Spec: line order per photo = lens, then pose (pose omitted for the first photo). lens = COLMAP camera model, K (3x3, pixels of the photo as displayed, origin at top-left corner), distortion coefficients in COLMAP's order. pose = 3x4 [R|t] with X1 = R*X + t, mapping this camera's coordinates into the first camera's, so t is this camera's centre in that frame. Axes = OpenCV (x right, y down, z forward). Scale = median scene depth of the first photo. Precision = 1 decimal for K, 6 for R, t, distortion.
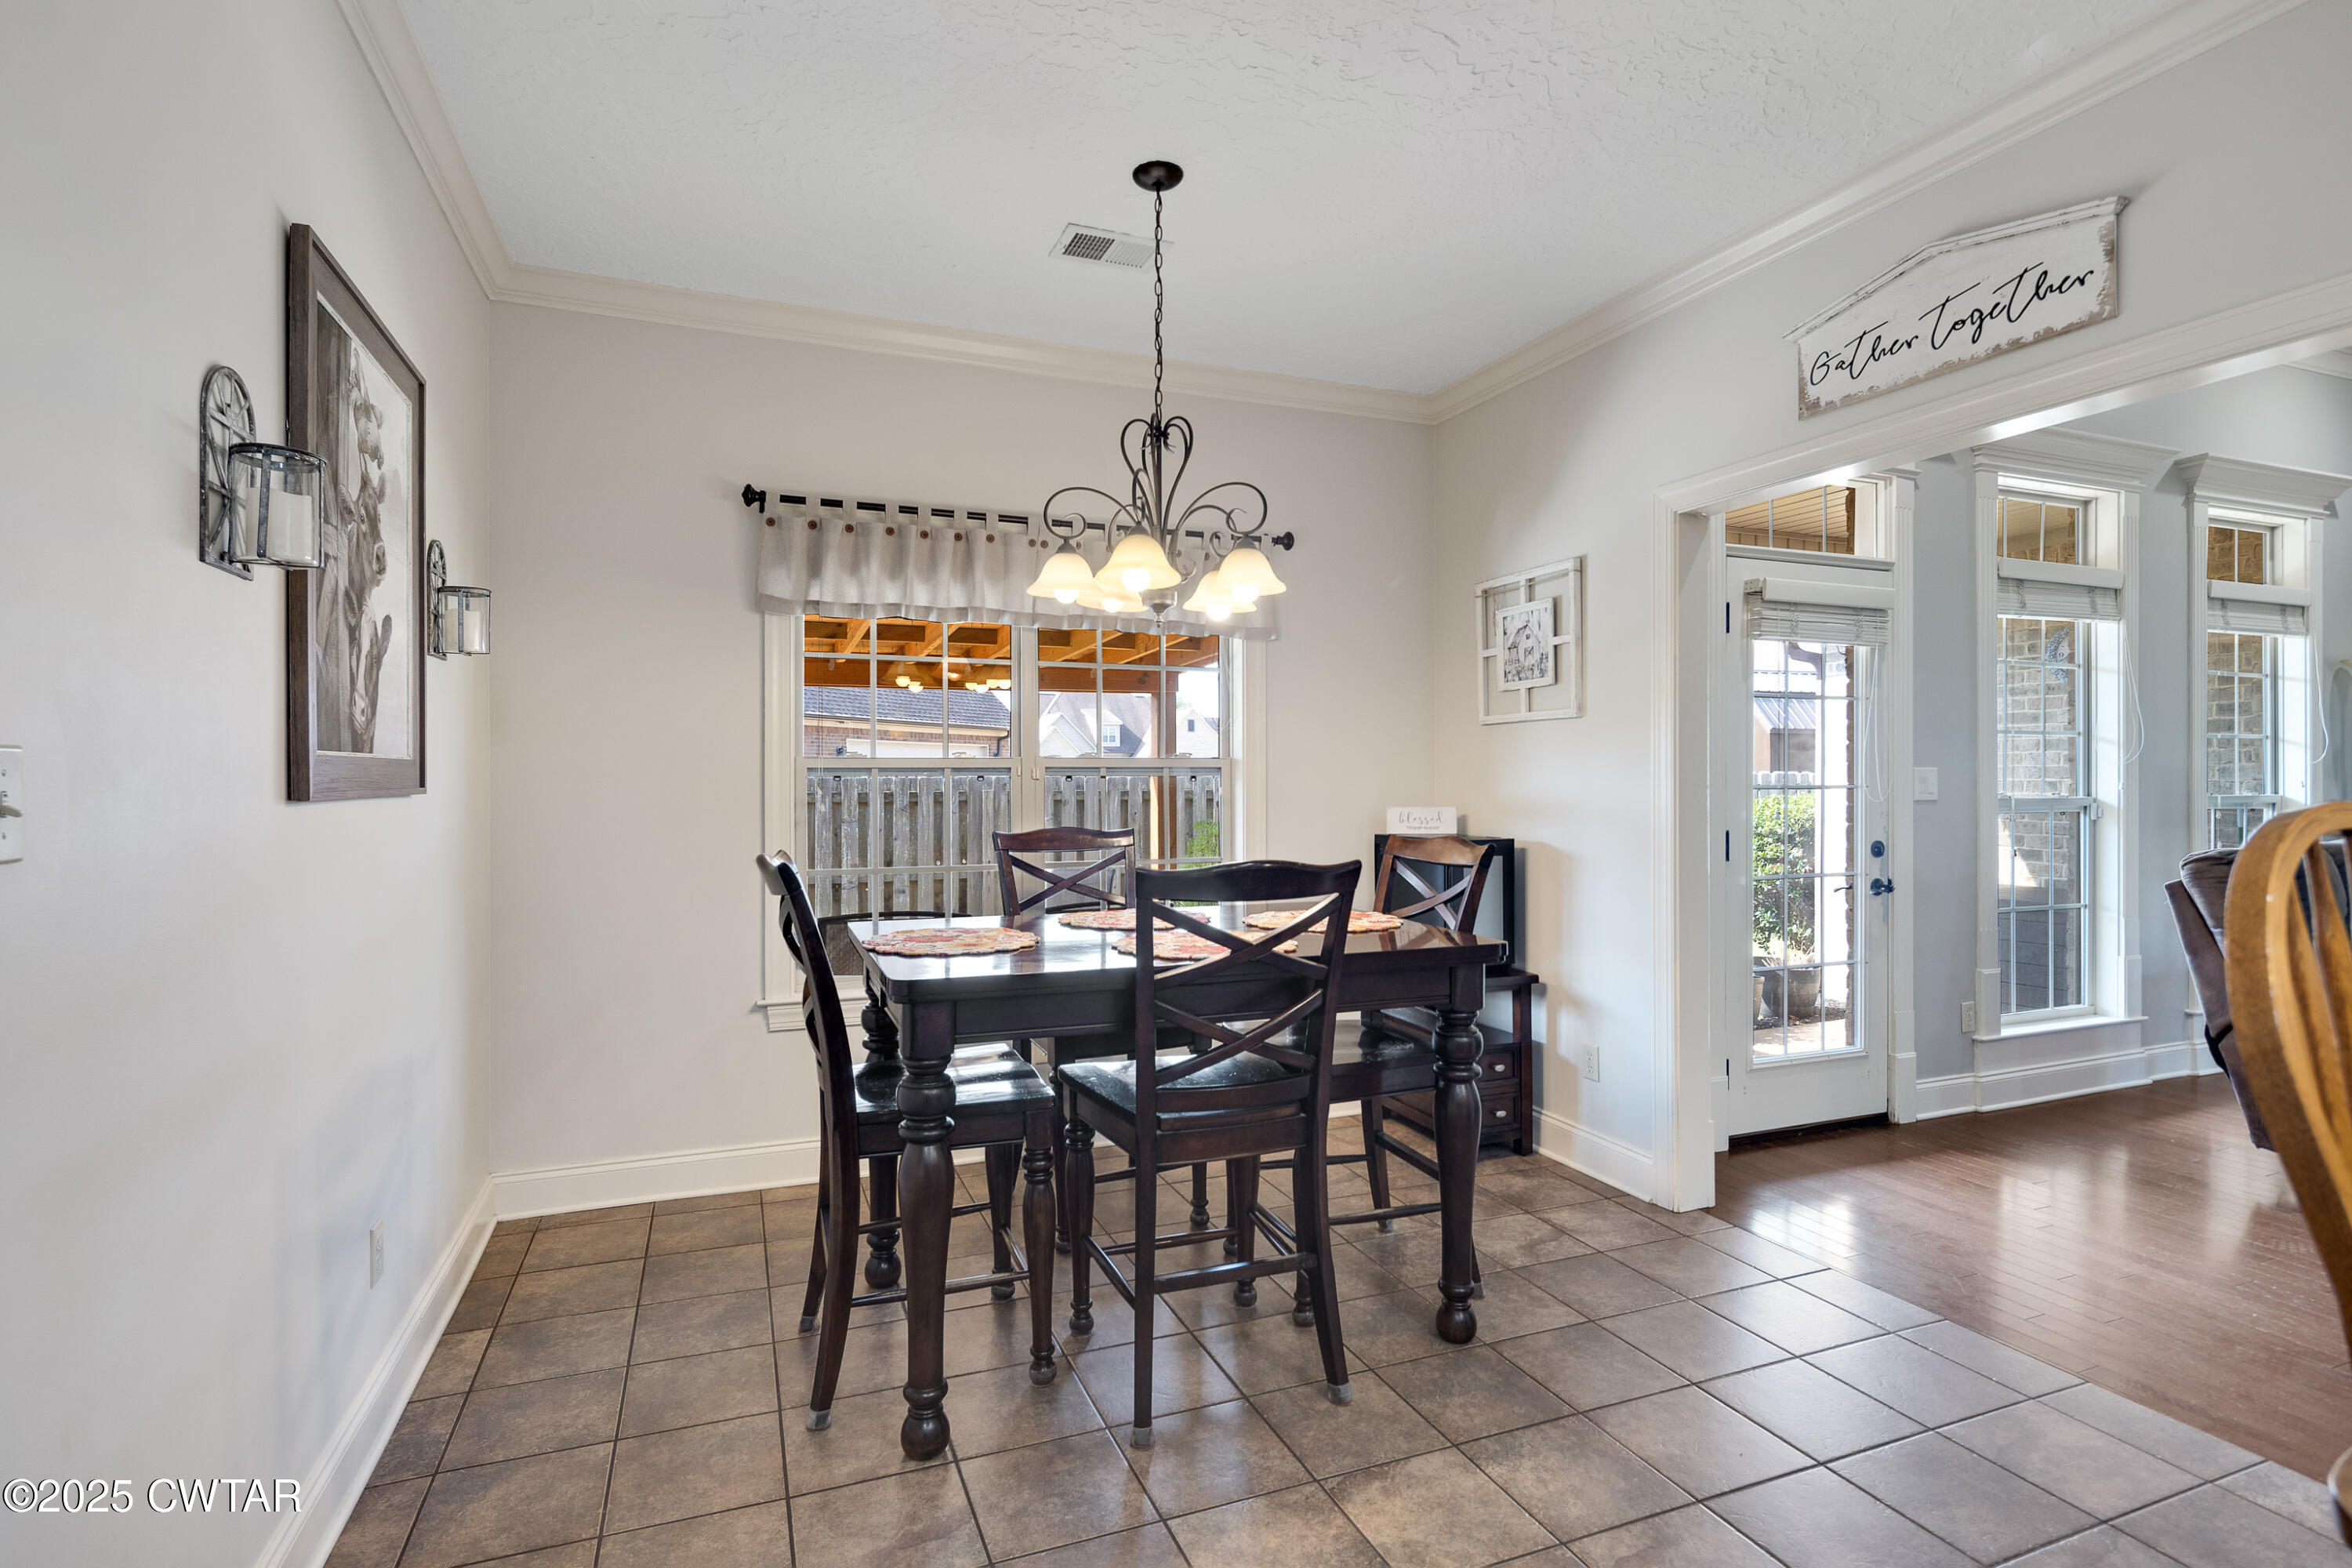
lens RADIAL K [[1138.9, 0, 1176.8], [0, 1138.9, 777.5], [0, 0, 1]] dist [0.004264, -0.002318]
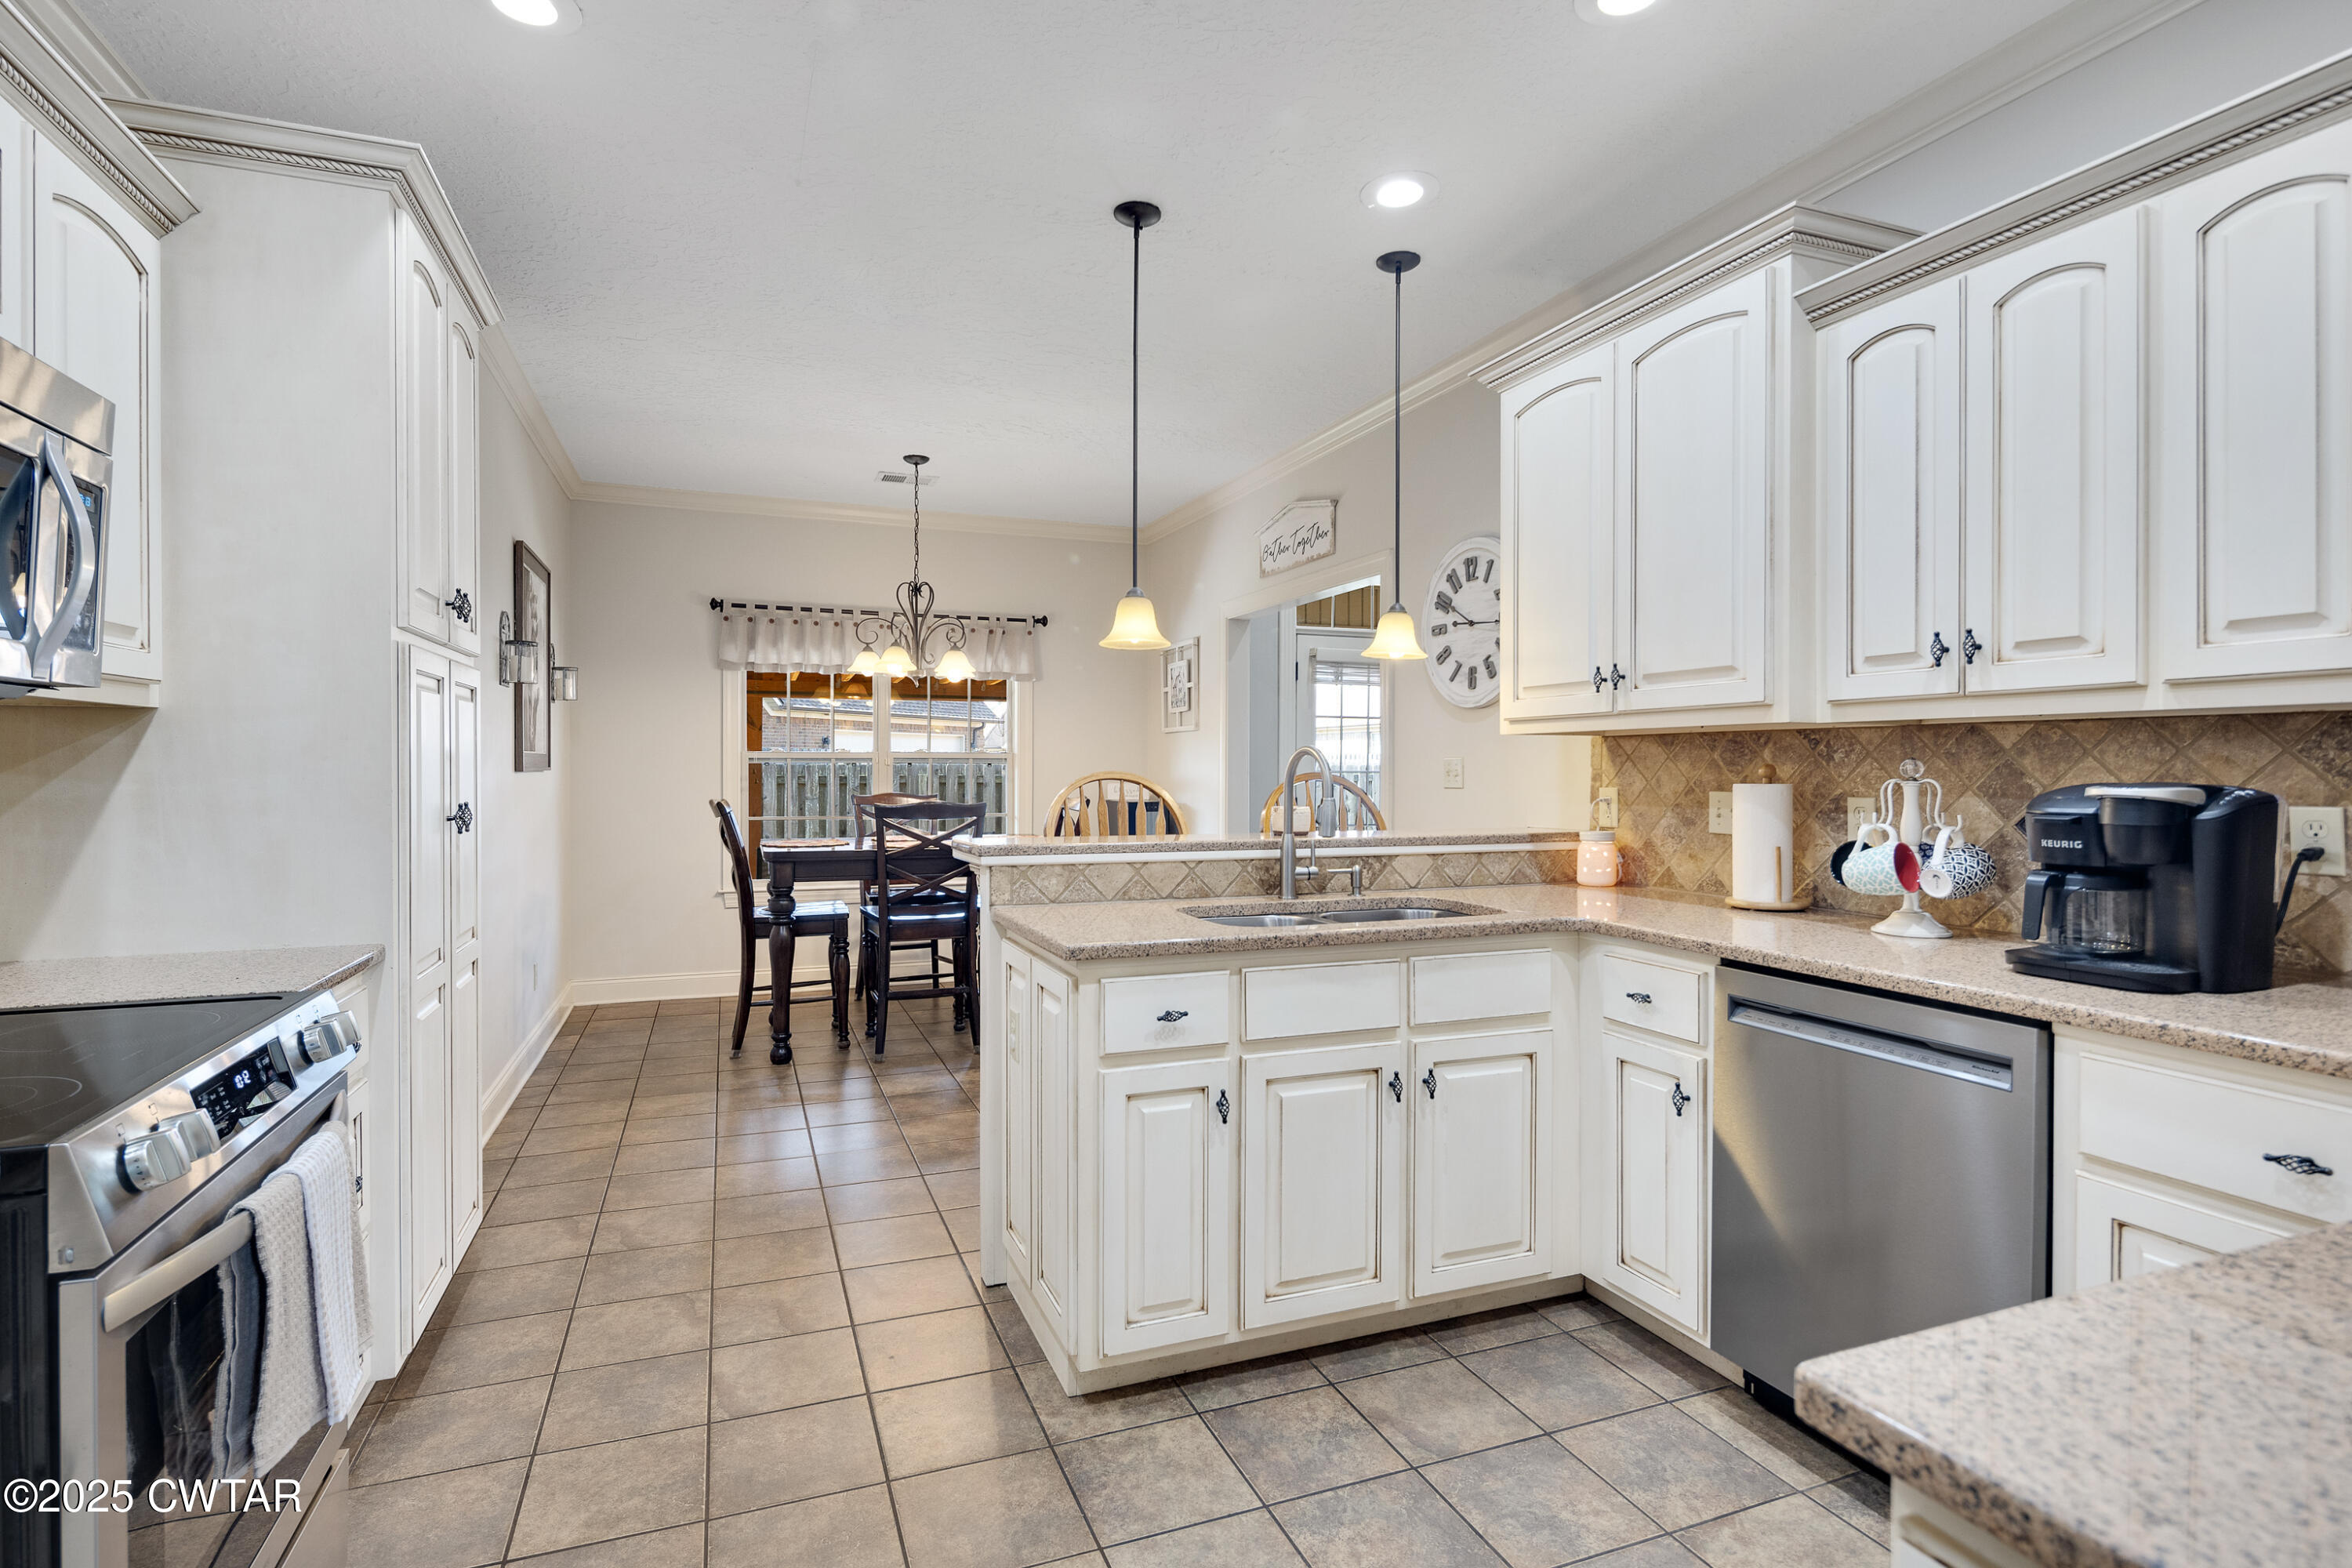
lens RADIAL K [[1138.9, 0, 1172.2], [0, 1138.9, 775.6], [0, 0, 1]] dist [0.004264, -0.002318]
pose [[0.999980, 0.005186, -0.003691, 0.348273], [-0.005157, 0.999956, 0.007871, 0.001840], [0.003732, -0.007851, 0.999962, -0.777121]]
